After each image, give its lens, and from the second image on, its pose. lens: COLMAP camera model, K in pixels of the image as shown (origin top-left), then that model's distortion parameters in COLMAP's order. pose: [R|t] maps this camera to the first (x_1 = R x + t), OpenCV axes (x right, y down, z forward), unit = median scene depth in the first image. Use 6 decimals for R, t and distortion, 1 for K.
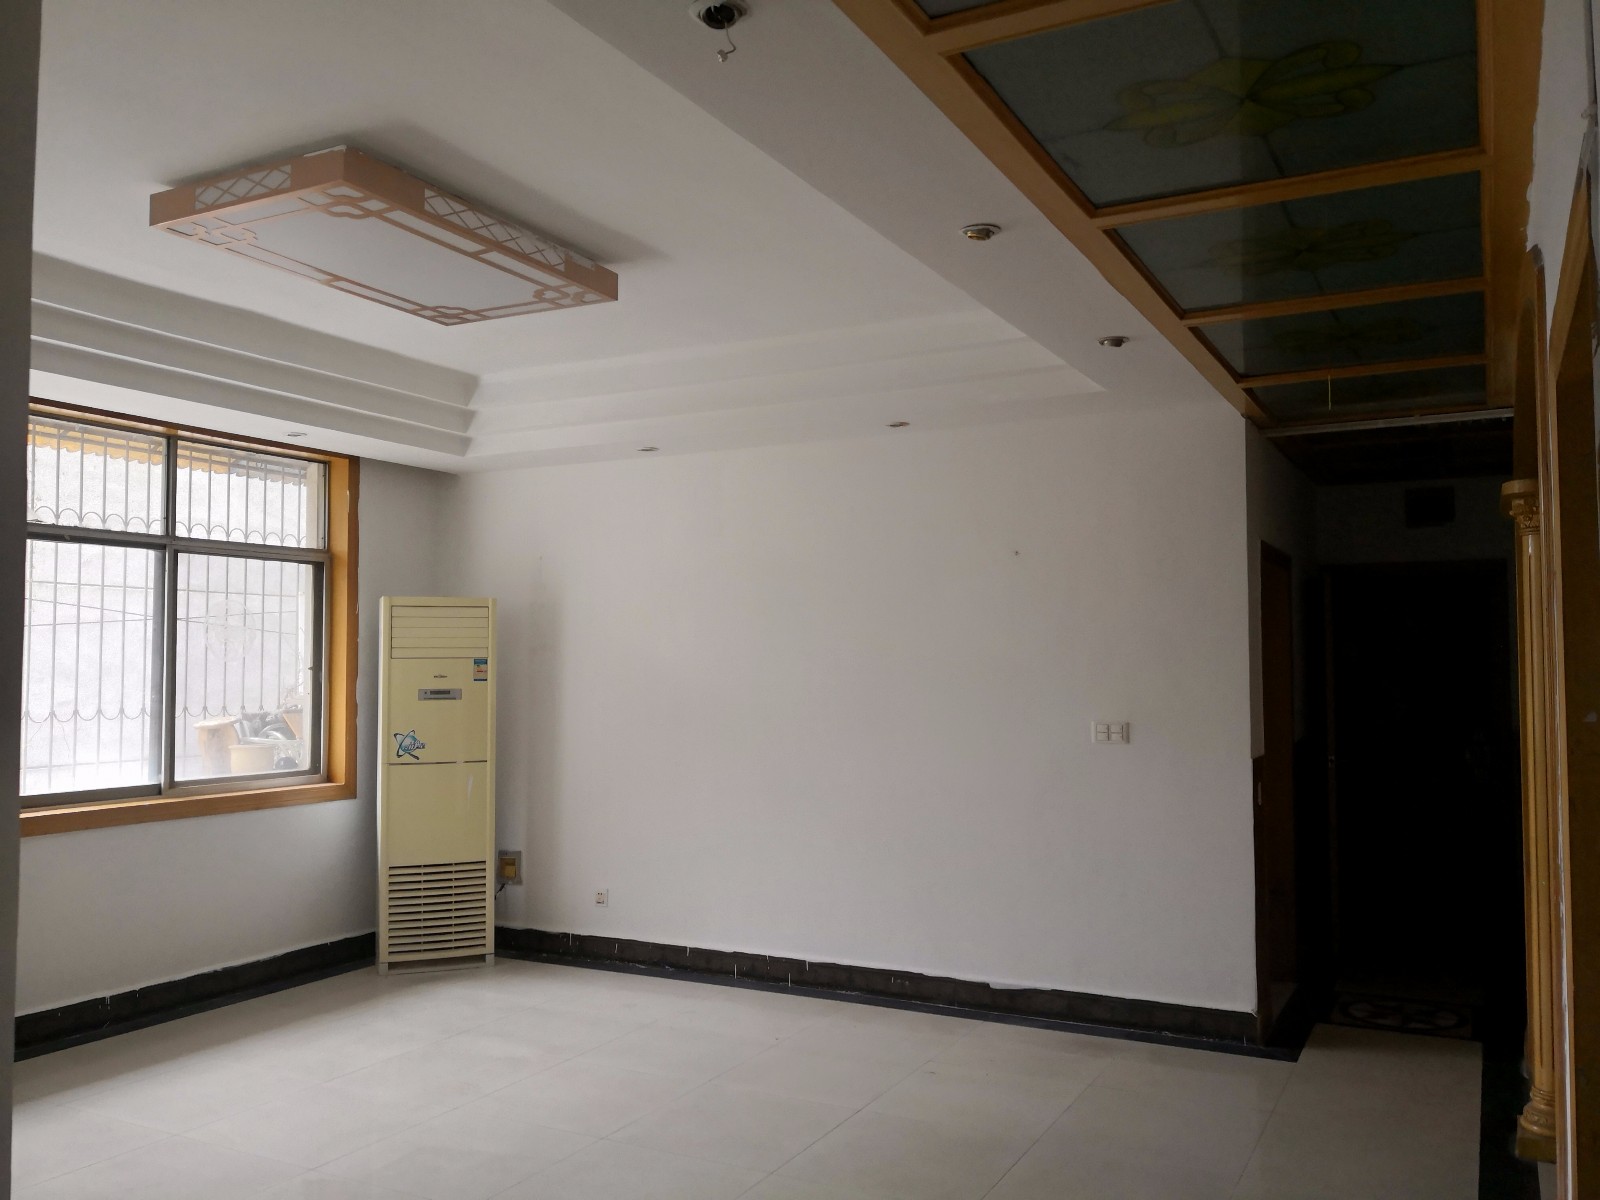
lens RADIAL K [[1295.1, 0, 800.0], [0, 1295.1, 600.0], [0, 0, 1]] dist [-0.000390, 0.000187]
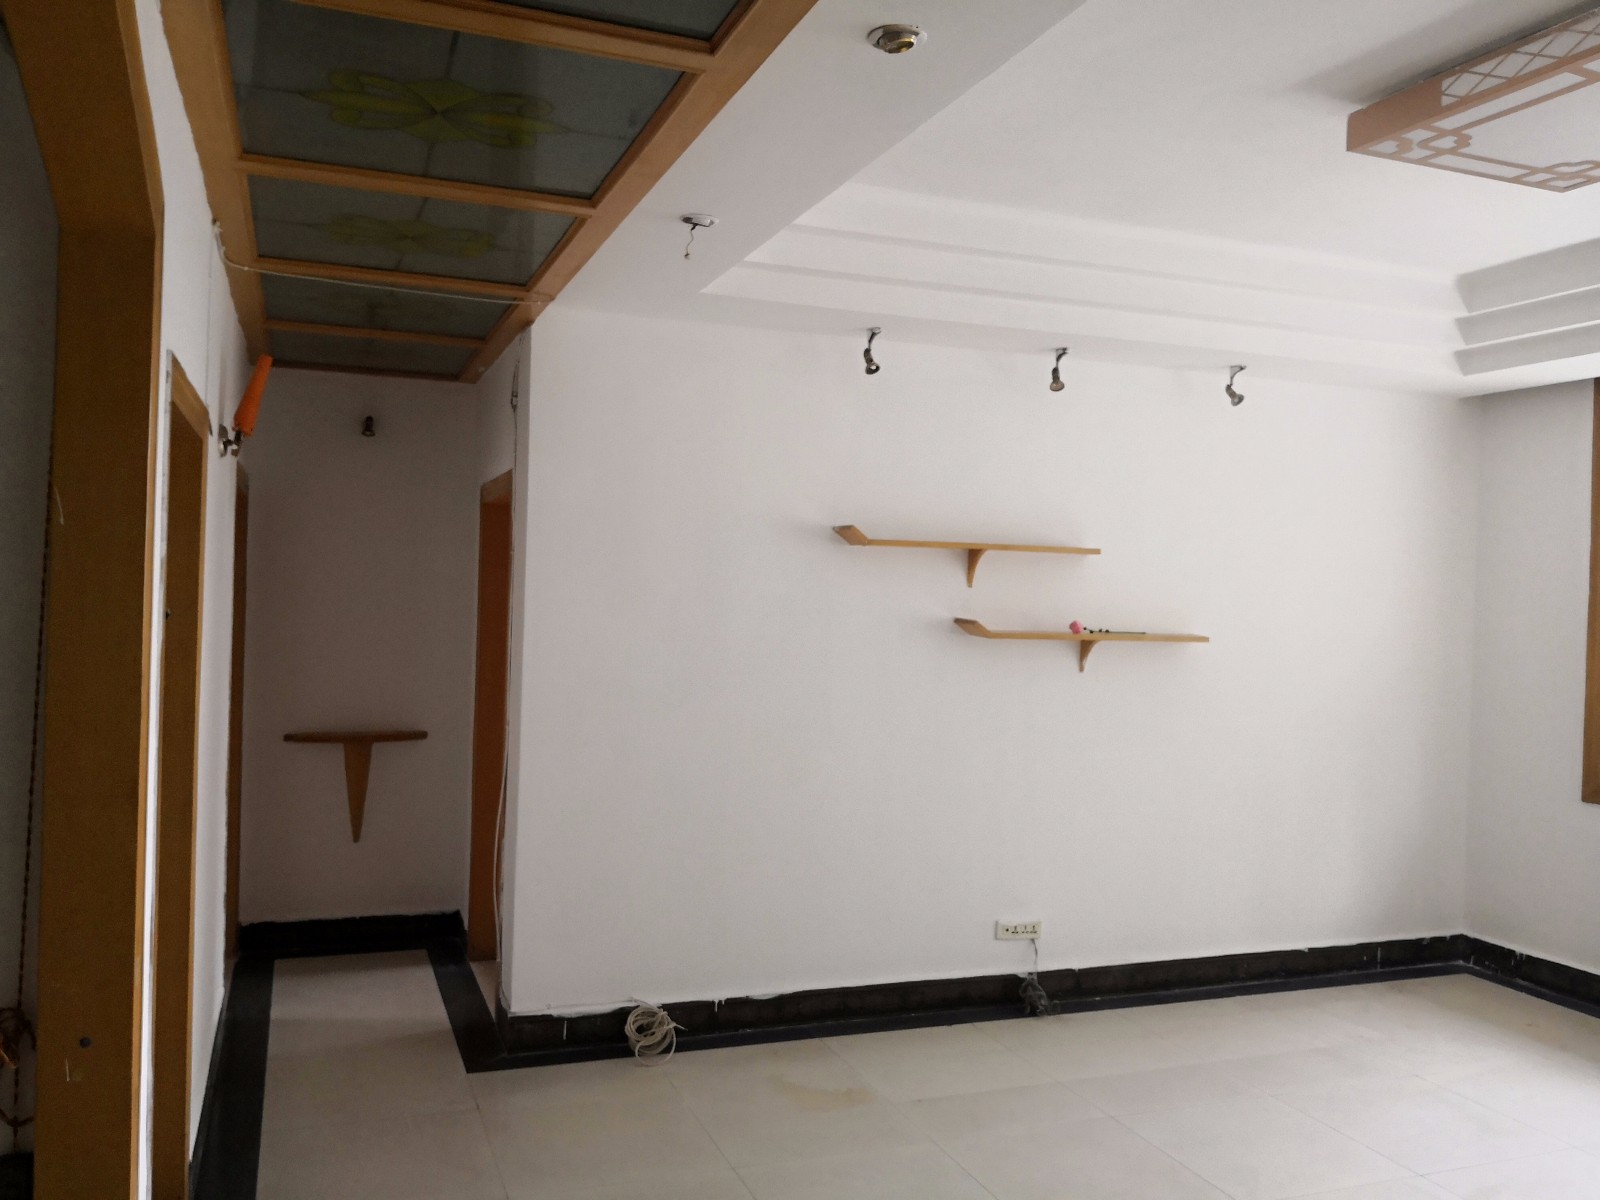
lens RADIAL K [[1295.1, 0, 800.0], [0, 1295.1, 600.0], [0, 0, 1]] dist [-0.000390, 0.000187]
pose [[-0.654929, -0.011149, -0.755608, 0.610133], [0.011550, 0.999627, -0.024761, 0.033558], [0.755602, -0.024944, -0.654555, 1.223486]]
